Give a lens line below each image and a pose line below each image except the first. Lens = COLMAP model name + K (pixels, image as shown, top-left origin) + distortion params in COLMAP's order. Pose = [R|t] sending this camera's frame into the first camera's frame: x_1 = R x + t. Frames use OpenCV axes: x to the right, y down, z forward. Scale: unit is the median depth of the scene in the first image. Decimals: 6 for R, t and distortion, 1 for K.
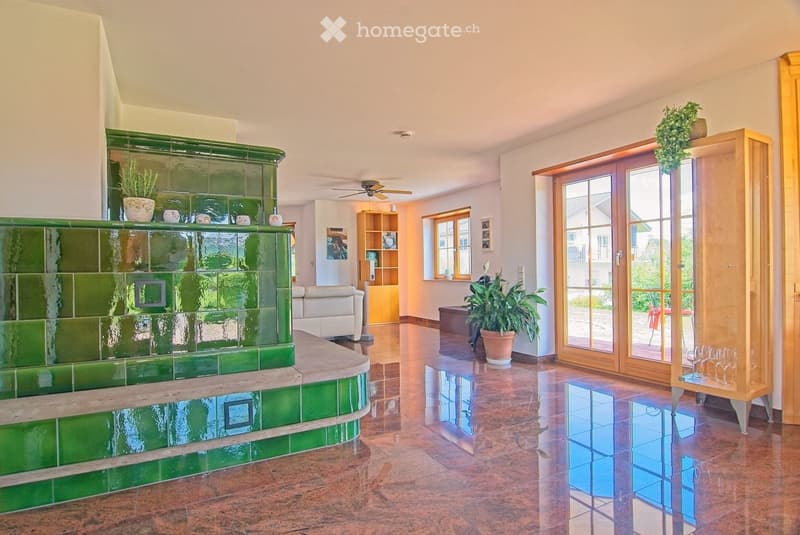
lens RADIAL K [[434.7, 0, 399.8], [0, 434.7, 271.9], [0, 0, 1]] dist [-0.000731, -0.000158]
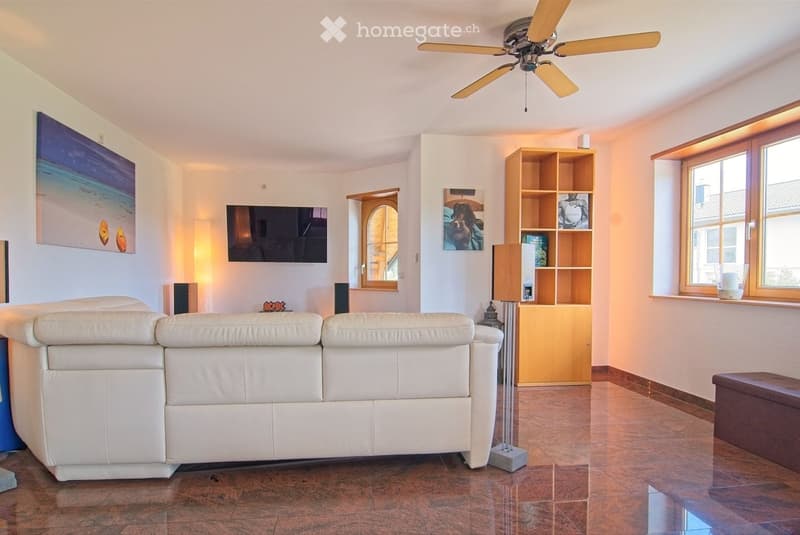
lens RADIAL K [[434.7, 0, 397.9], [0, 434.7, 286.5], [0, 0, 1]] dist [-0.000731, -0.000158]
pose [[0.927449, 0.026006, -0.373044, -0.022528], [-0.014613, 0.999337, 0.033337, -0.002410], [0.373663, -0.025467, 0.927215, 0.490041]]
